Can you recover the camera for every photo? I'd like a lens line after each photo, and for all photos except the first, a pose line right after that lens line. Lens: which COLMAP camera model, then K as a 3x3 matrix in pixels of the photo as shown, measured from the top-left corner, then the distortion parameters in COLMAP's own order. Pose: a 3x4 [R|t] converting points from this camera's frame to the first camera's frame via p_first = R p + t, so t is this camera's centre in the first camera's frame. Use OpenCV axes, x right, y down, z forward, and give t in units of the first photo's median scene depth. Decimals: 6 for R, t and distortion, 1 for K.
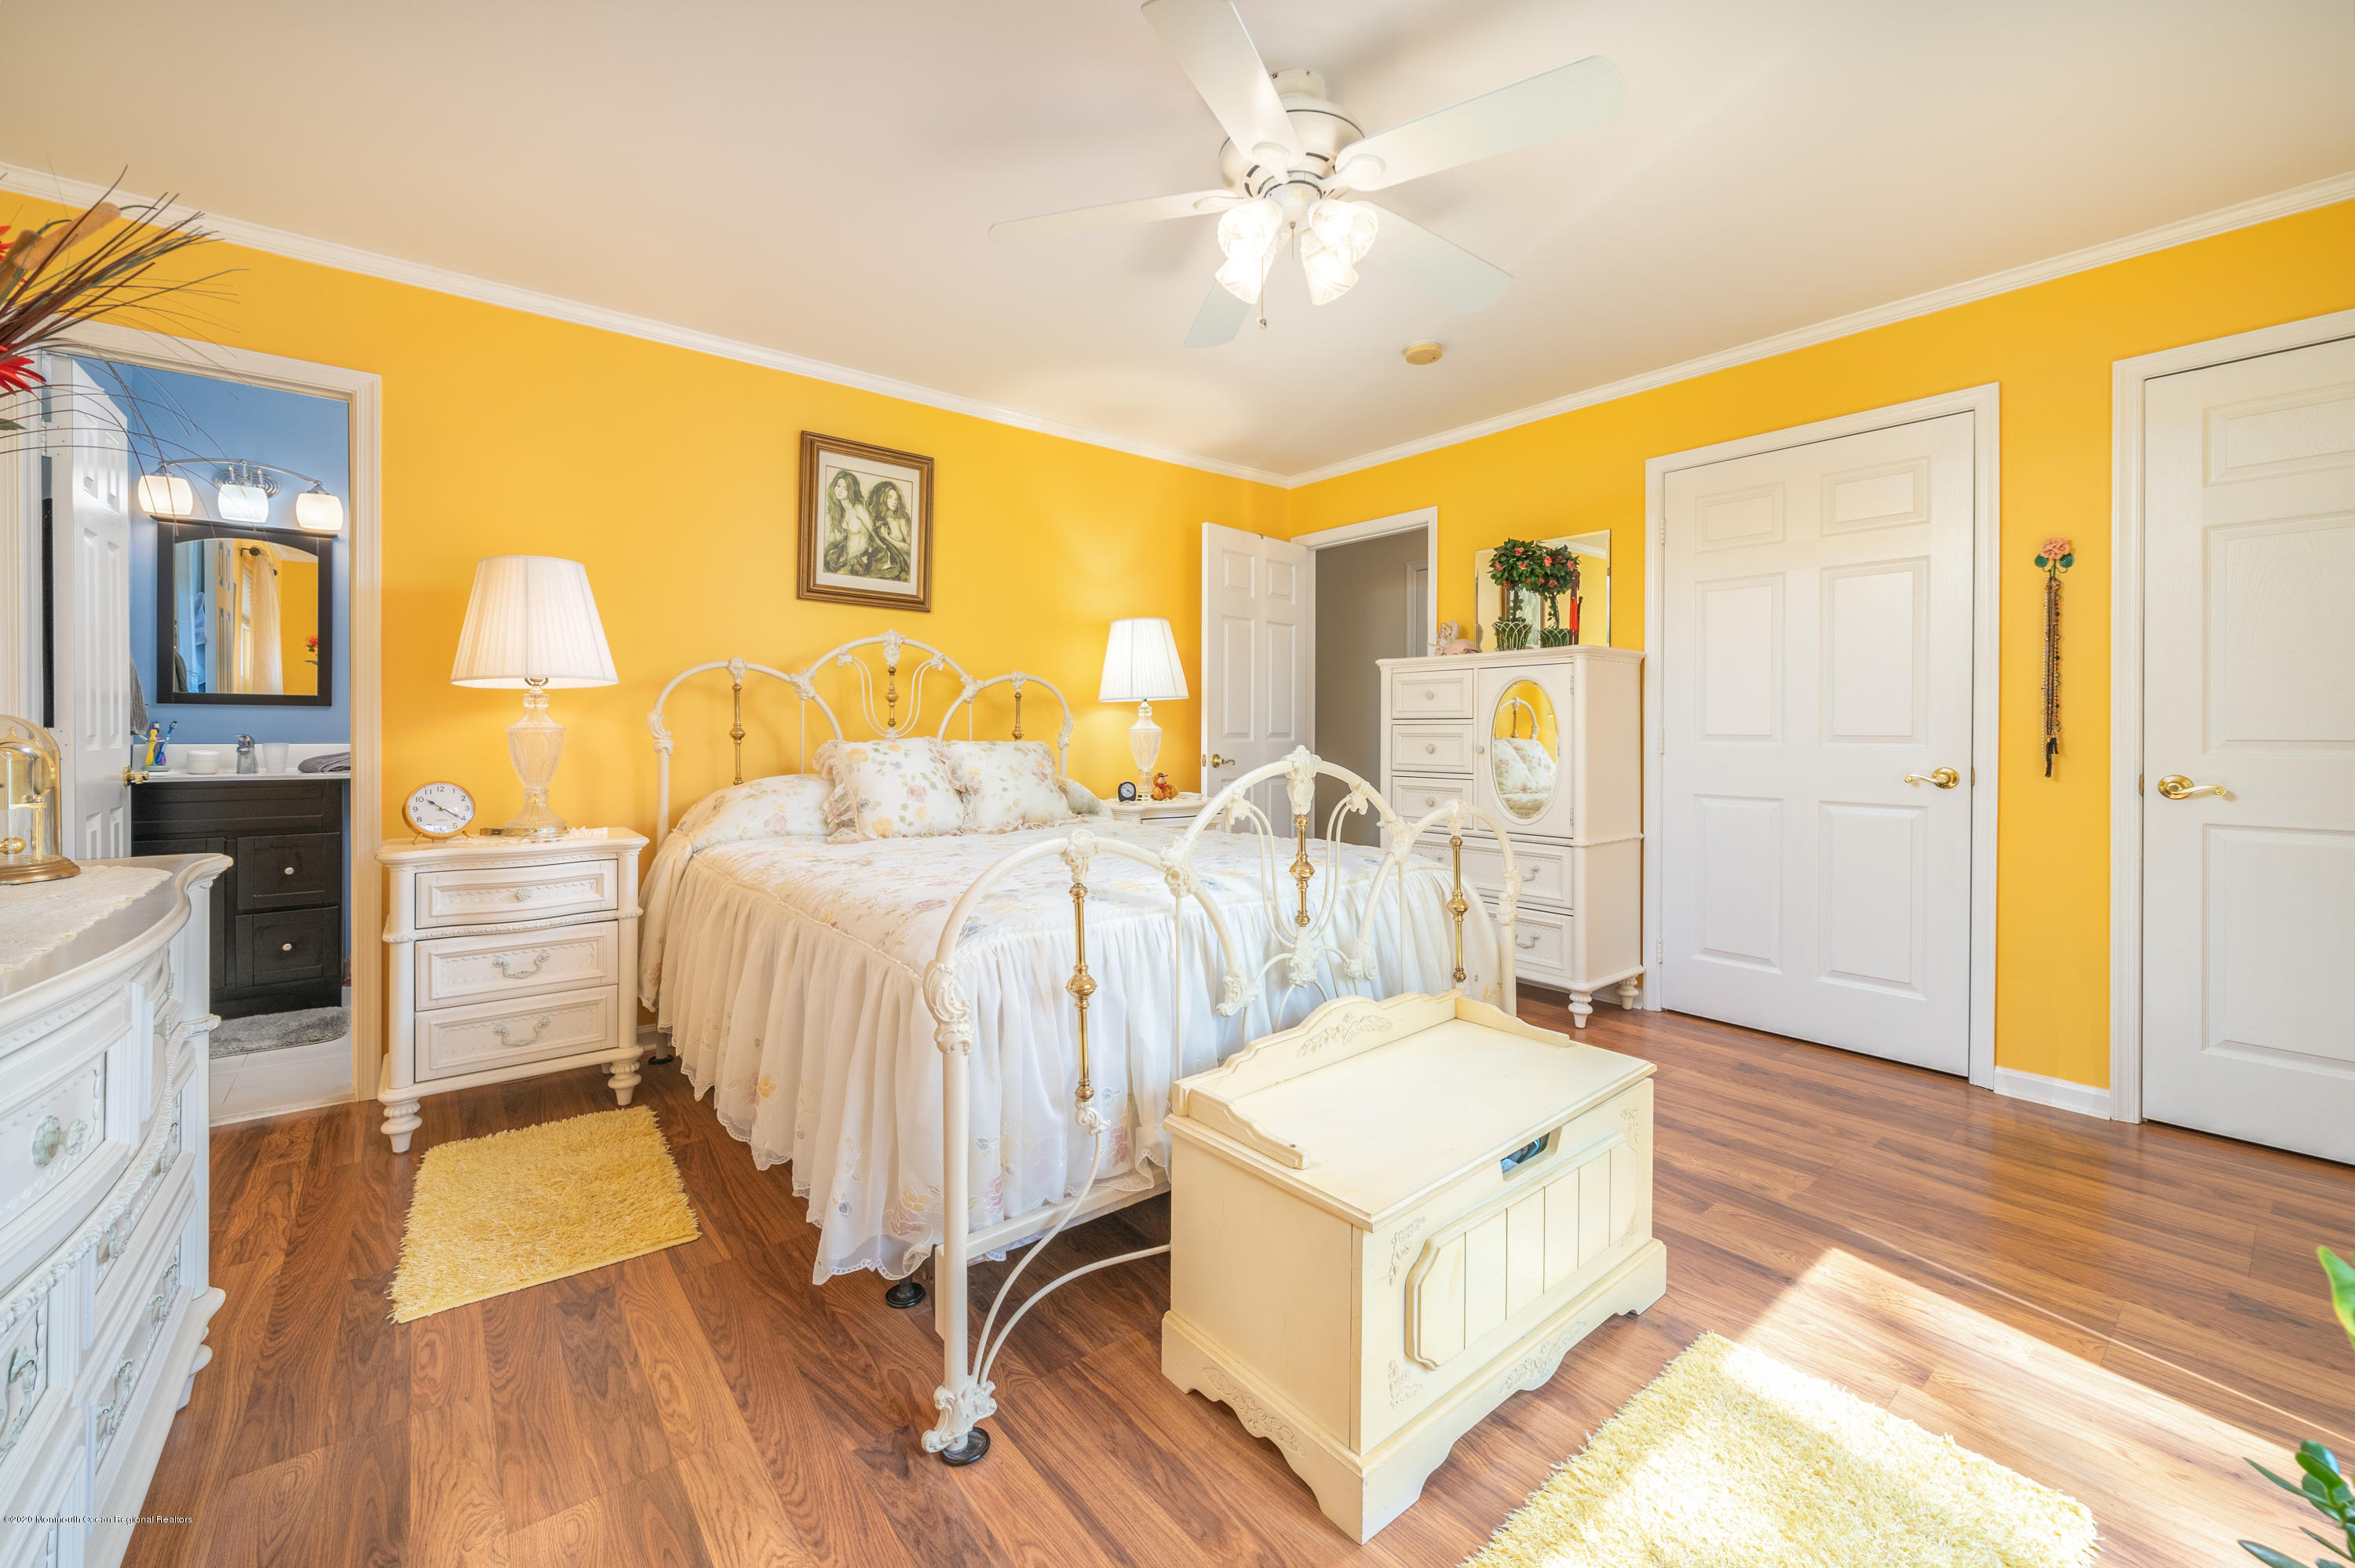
lens RADIAL K [[942.7, 0, 1199.7], [0, 942.7, 713.3], [0, 0, 1]] dist [0.002946, -0.000048]
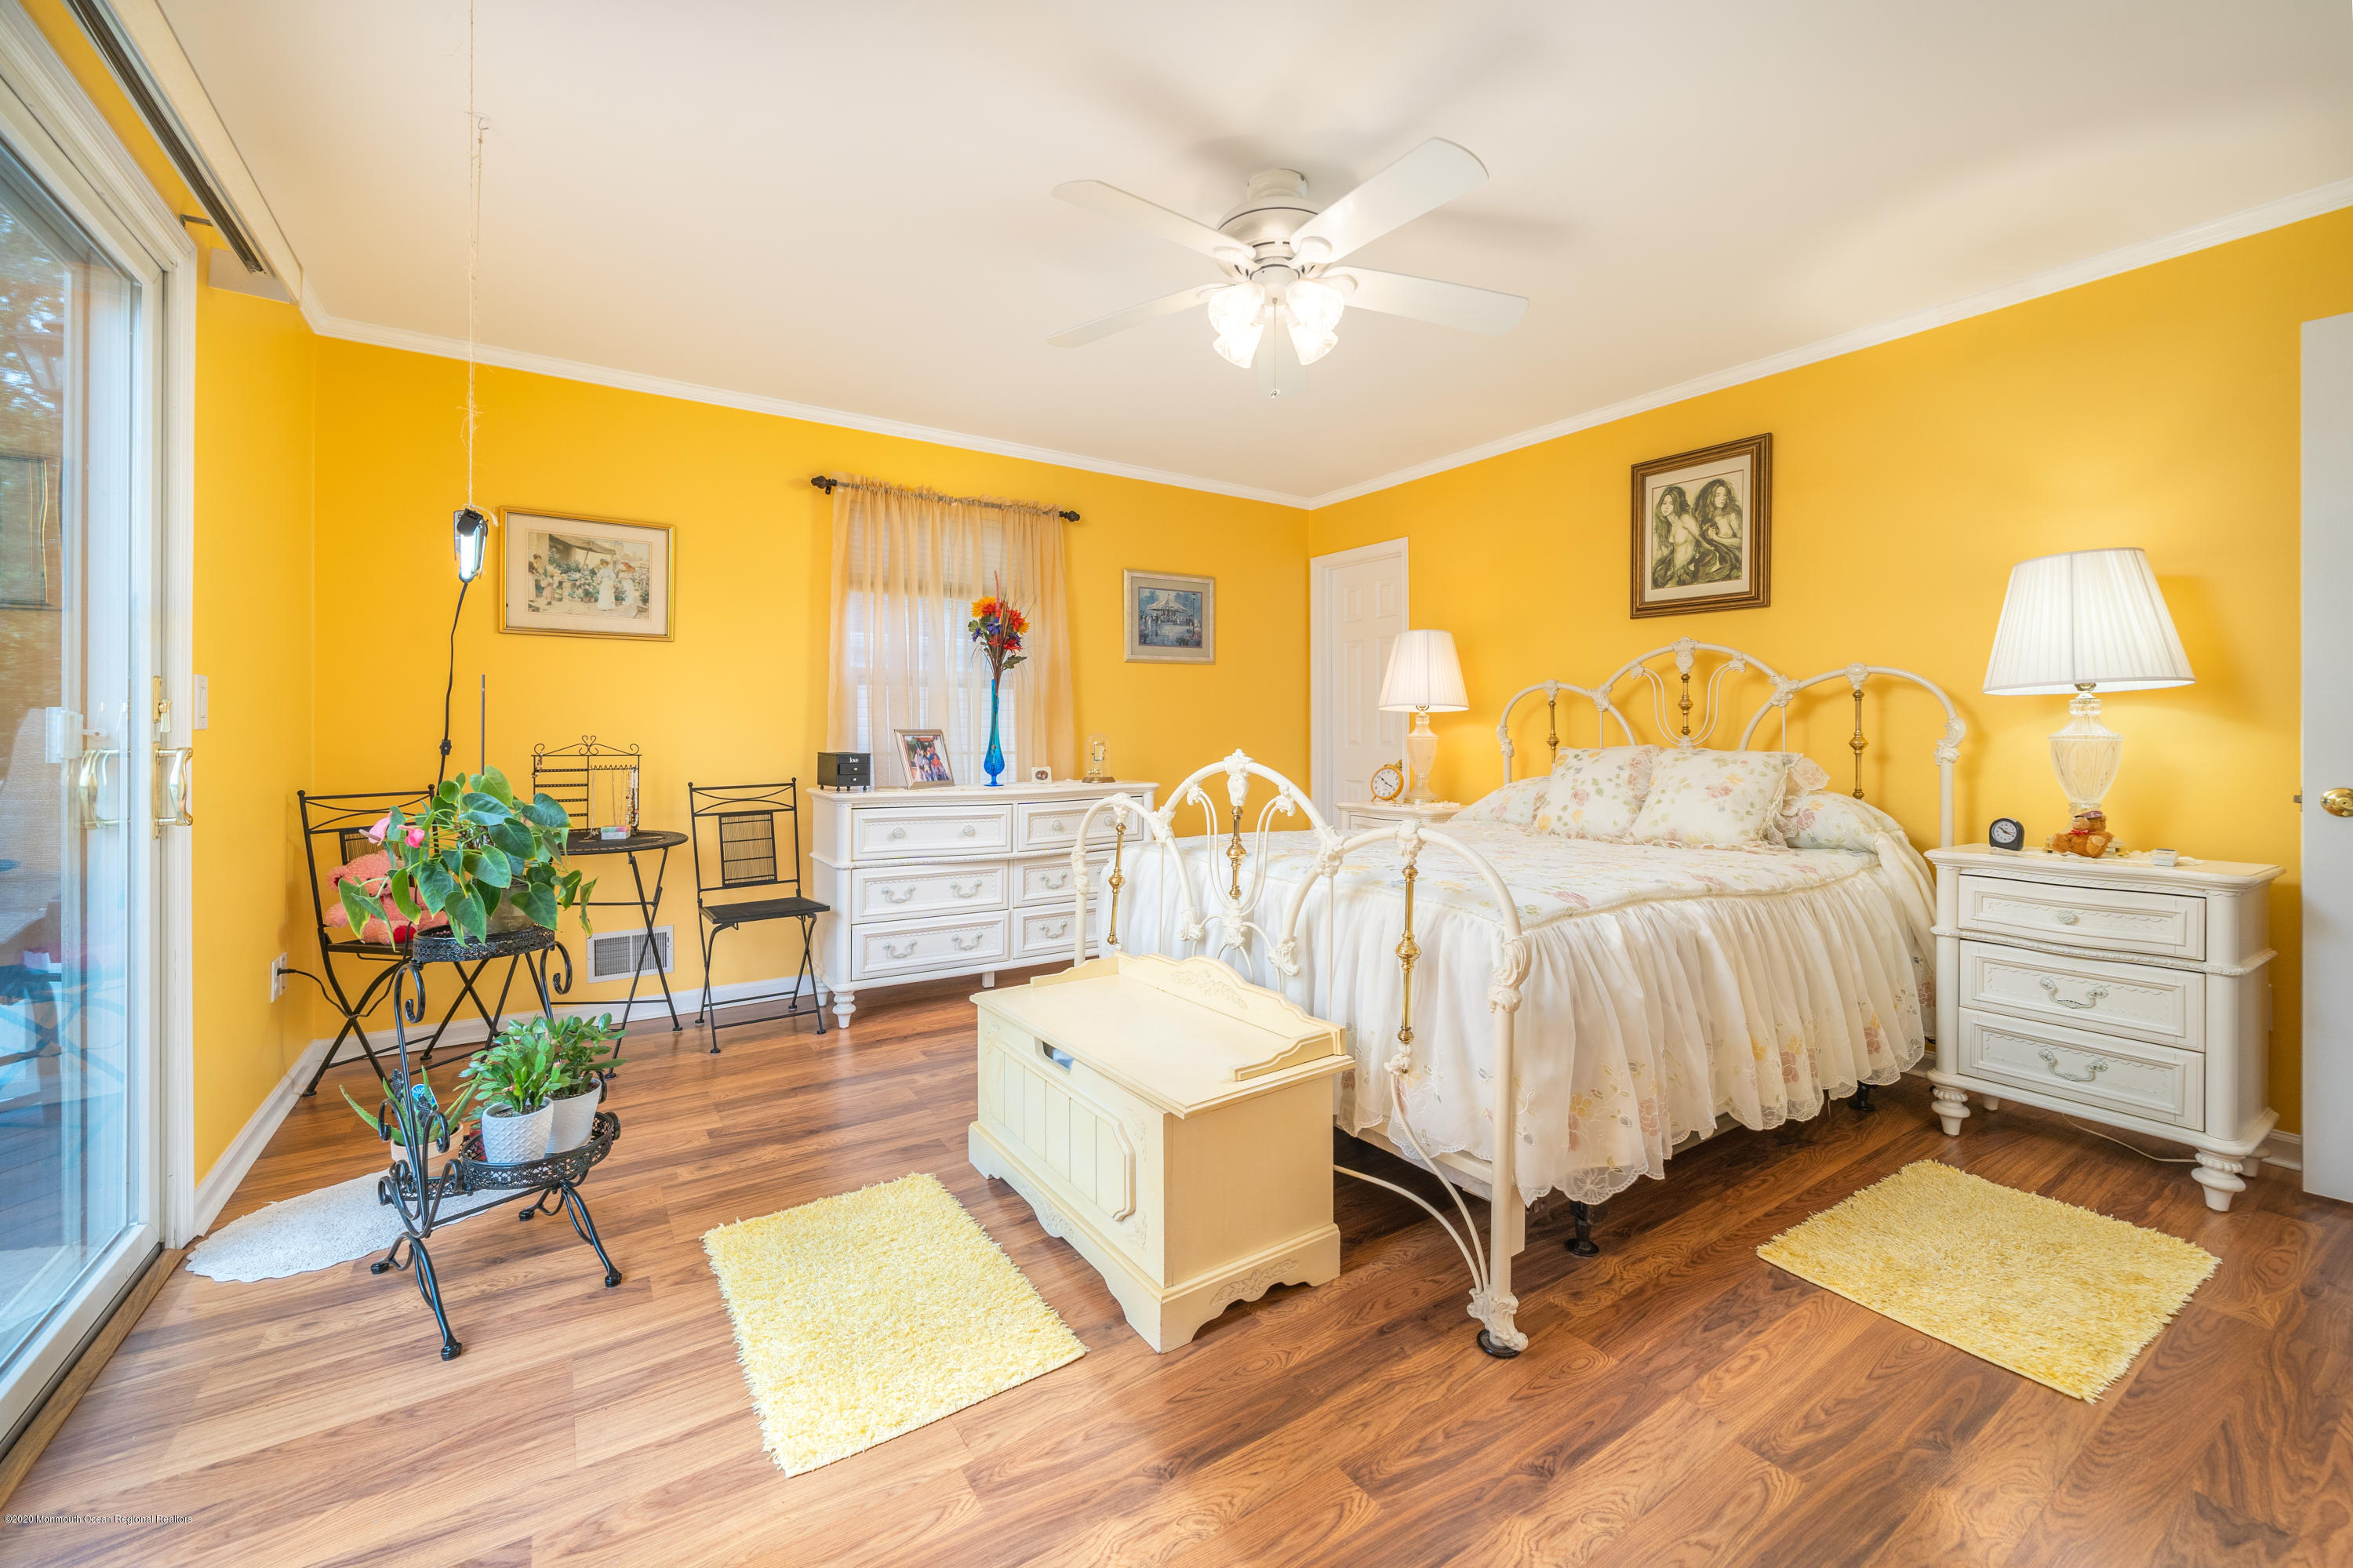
lens RADIAL K [[942.1, 0, 1179.0], [0, 942.1, 743.9], [0, 0, 1]] dist [0.002946, -0.000048]
pose [[-0.099499, 0.007689, -0.995008, 0.703232], [0.014509, 0.999875, 0.006275, 0.009963], [0.994932, -0.013812, -0.099598, 0.563378]]
